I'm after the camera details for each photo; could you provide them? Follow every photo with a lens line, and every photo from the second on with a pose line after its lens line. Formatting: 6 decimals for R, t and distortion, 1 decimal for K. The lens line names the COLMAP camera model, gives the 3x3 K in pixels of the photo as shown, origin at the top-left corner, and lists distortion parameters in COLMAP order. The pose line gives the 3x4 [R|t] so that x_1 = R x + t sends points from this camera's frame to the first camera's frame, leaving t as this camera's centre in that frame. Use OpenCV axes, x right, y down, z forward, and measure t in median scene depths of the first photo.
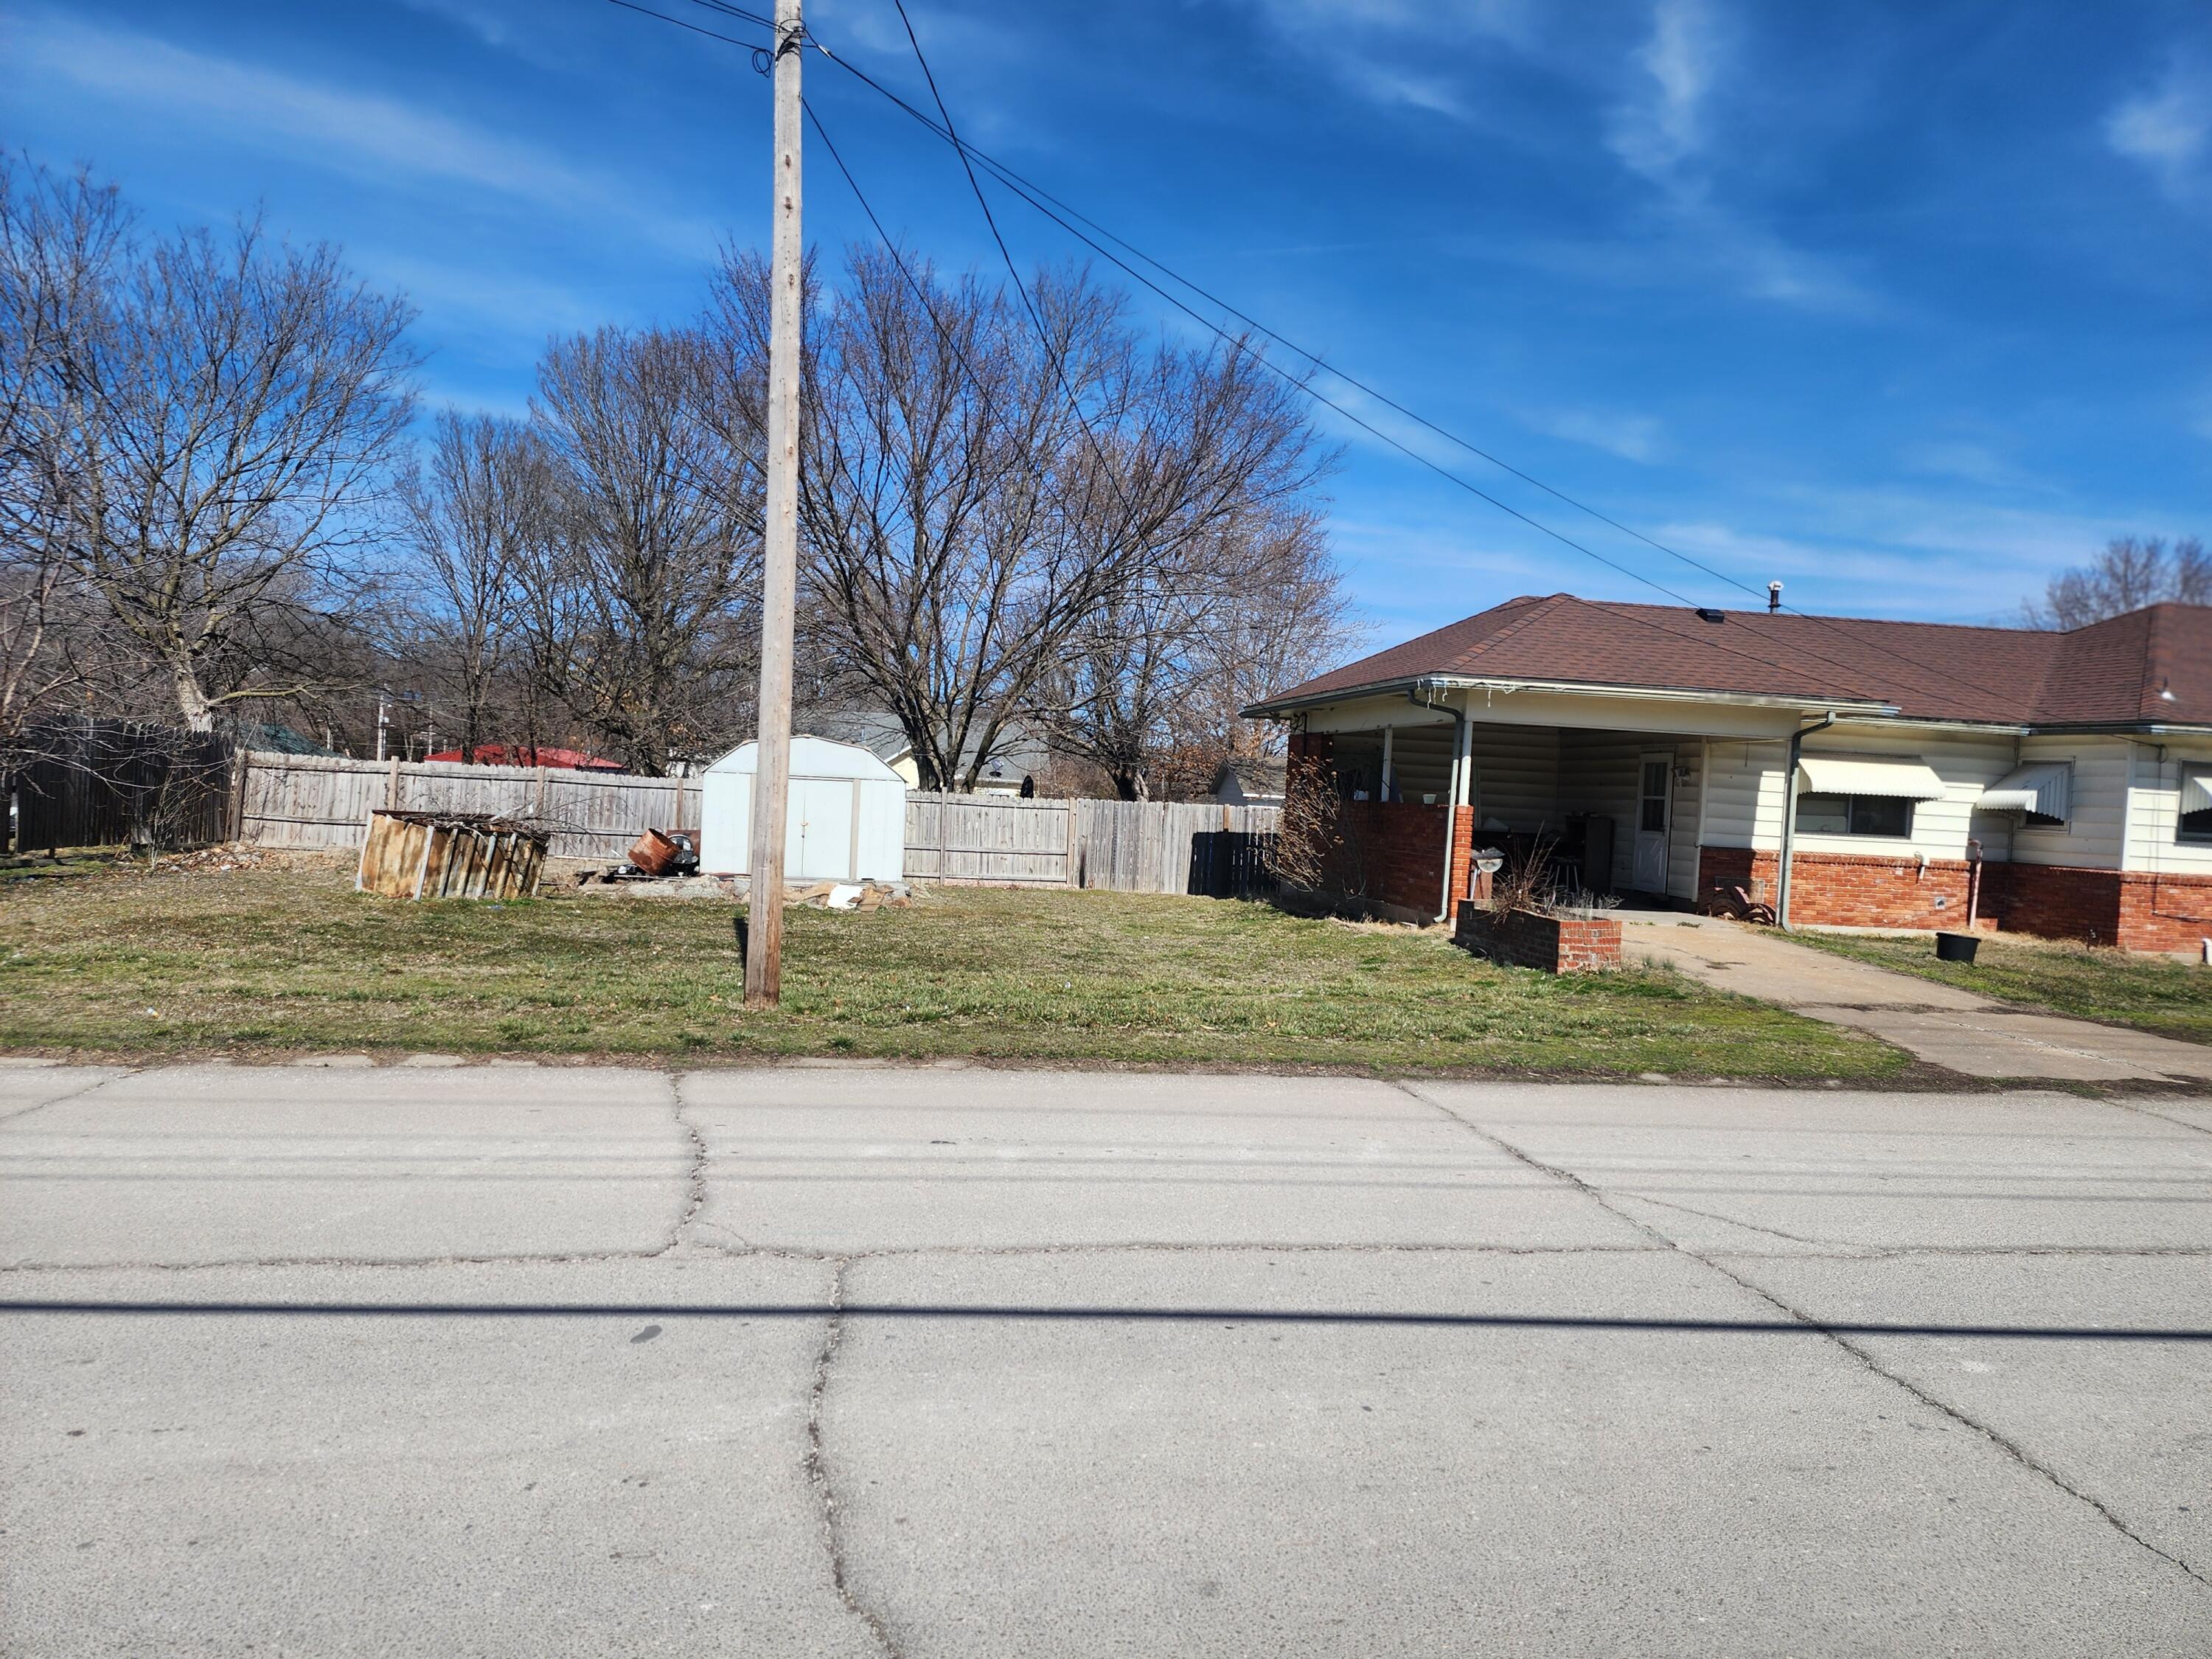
lens RADIAL K [[1469.8, 0, 1086.6], [0, 1469.8, 812.3], [0, 0, 1]] dist [0.064668, -0.052232]
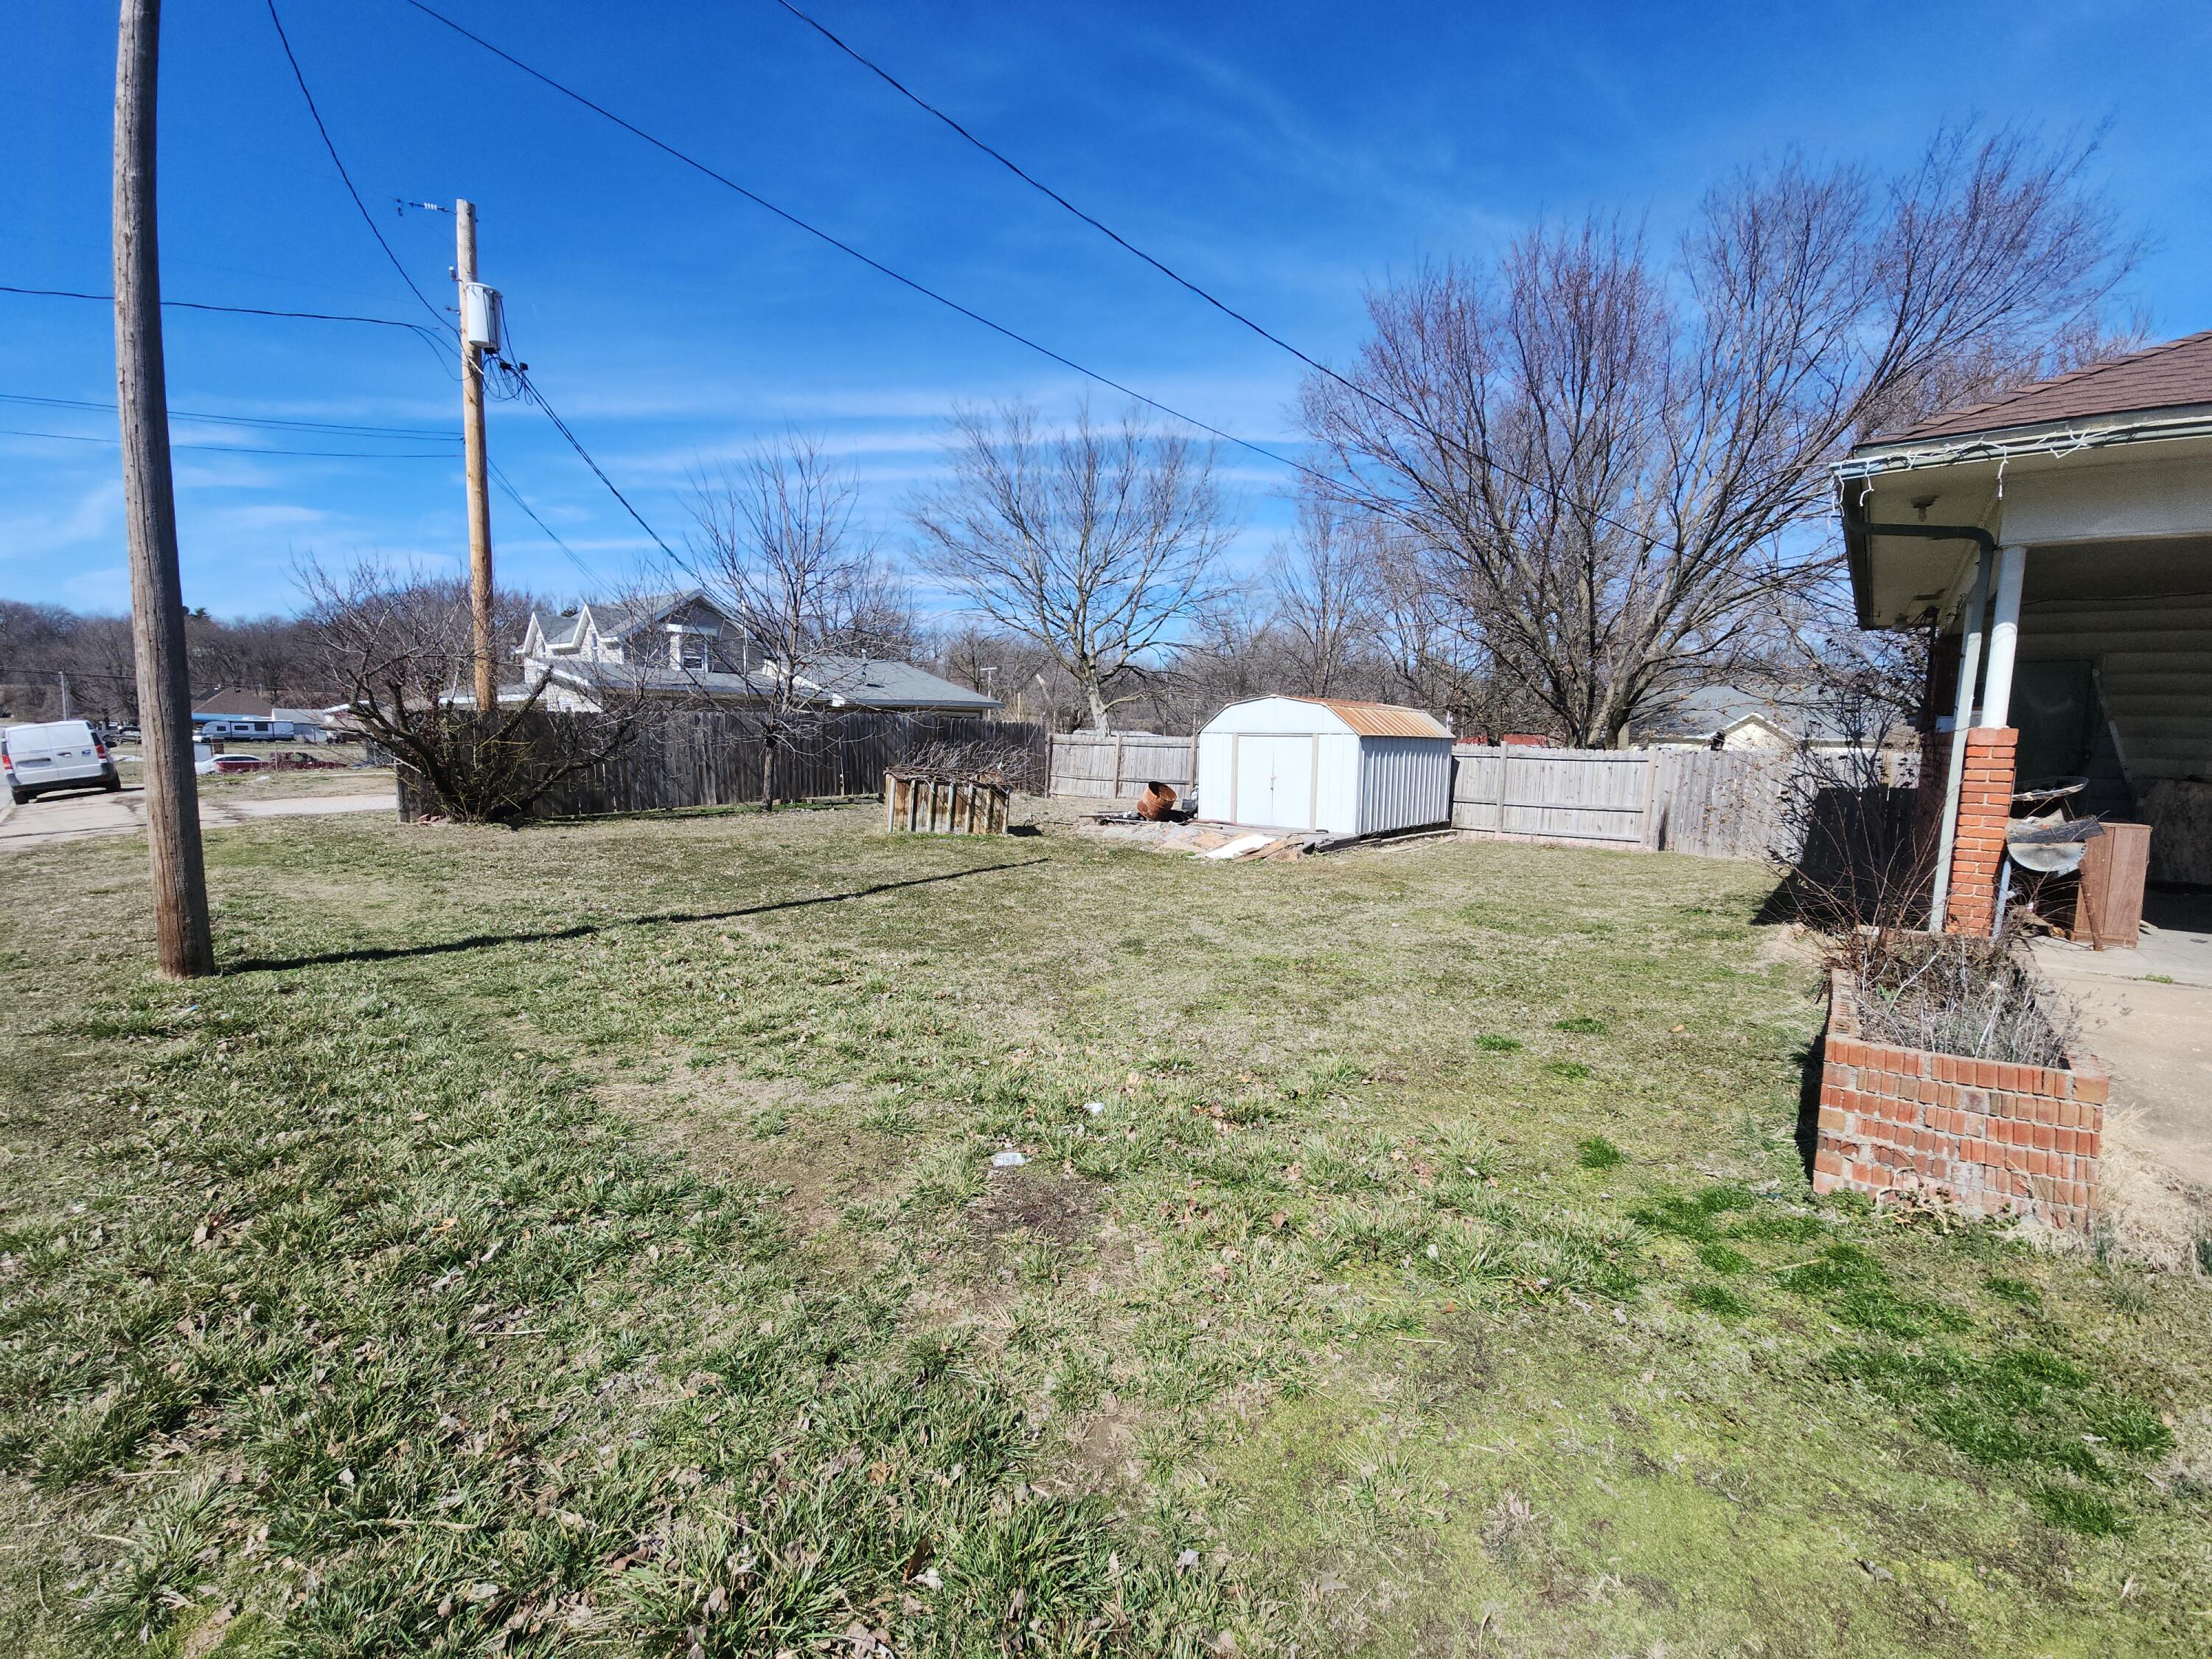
lens RADIAL K [[914.0, 0, 1105.7], [0, 914.0, 817.2], [0, 0, 1]] dist [0.000531, 0.000051]
pose [[0.654646, 0.028149, -0.755411, 0.431950], [0.004906, 0.999127, 0.041481, 0.015980], [0.755919, -0.030861, 0.653937, 0.868803]]
